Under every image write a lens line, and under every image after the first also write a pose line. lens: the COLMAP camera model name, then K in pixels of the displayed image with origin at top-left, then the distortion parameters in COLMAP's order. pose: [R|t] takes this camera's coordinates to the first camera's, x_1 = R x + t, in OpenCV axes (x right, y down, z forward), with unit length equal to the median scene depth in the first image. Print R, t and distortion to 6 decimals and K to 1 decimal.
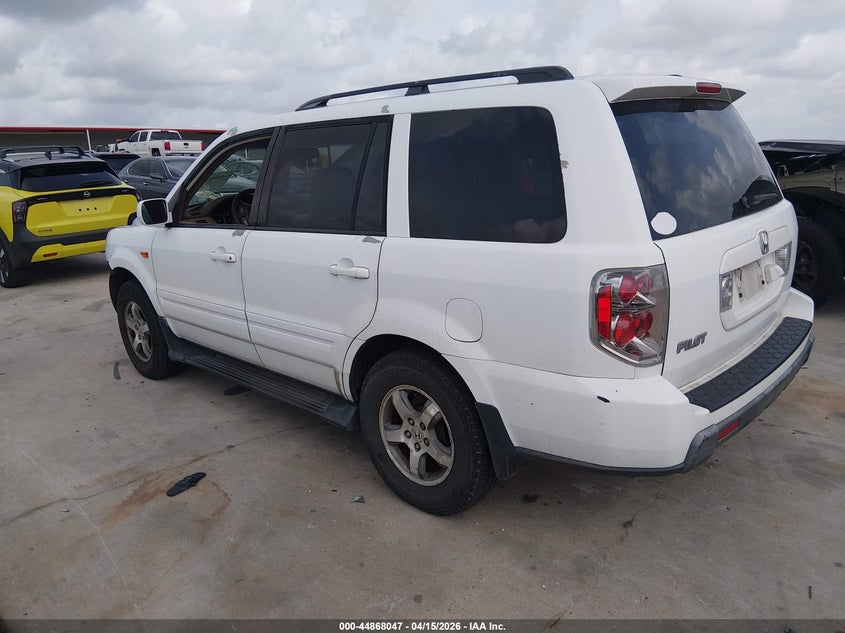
lens RADIAL K [[655.0, 0, 422.5], [0, 655.0, 316.5], [0, 0, 1]] dist [-0.003005, -0.006865]
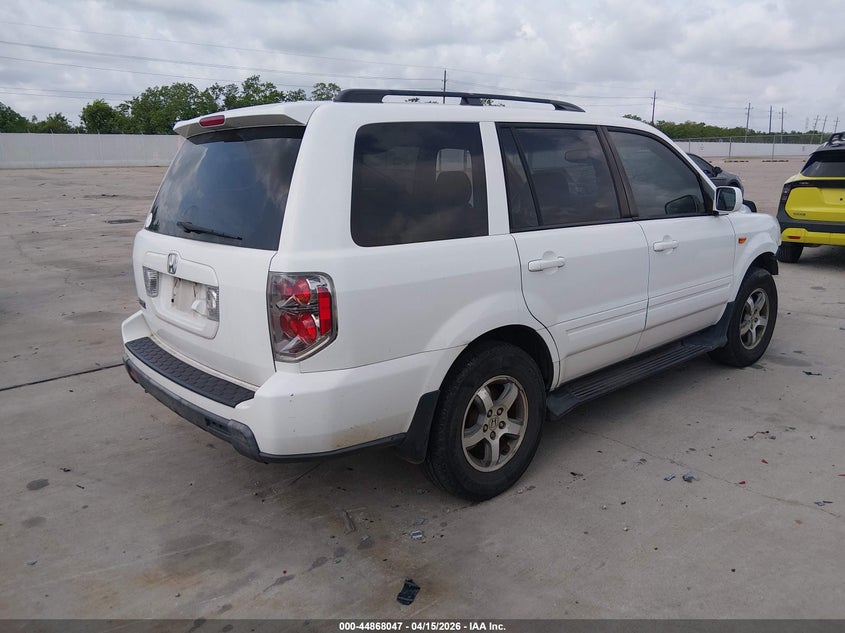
lens RADIAL K [[655.0, 0, 422.5], [0, 655.0, 316.5], [0, 0, 1]] dist [-0.003005, -0.006865]
pose [[-0.095088, 0.284969, -0.953809, 1.226543], [-0.235544, 0.924501, 0.299695, -0.358108], [0.967201, 0.253161, -0.020786, 1.145124]]
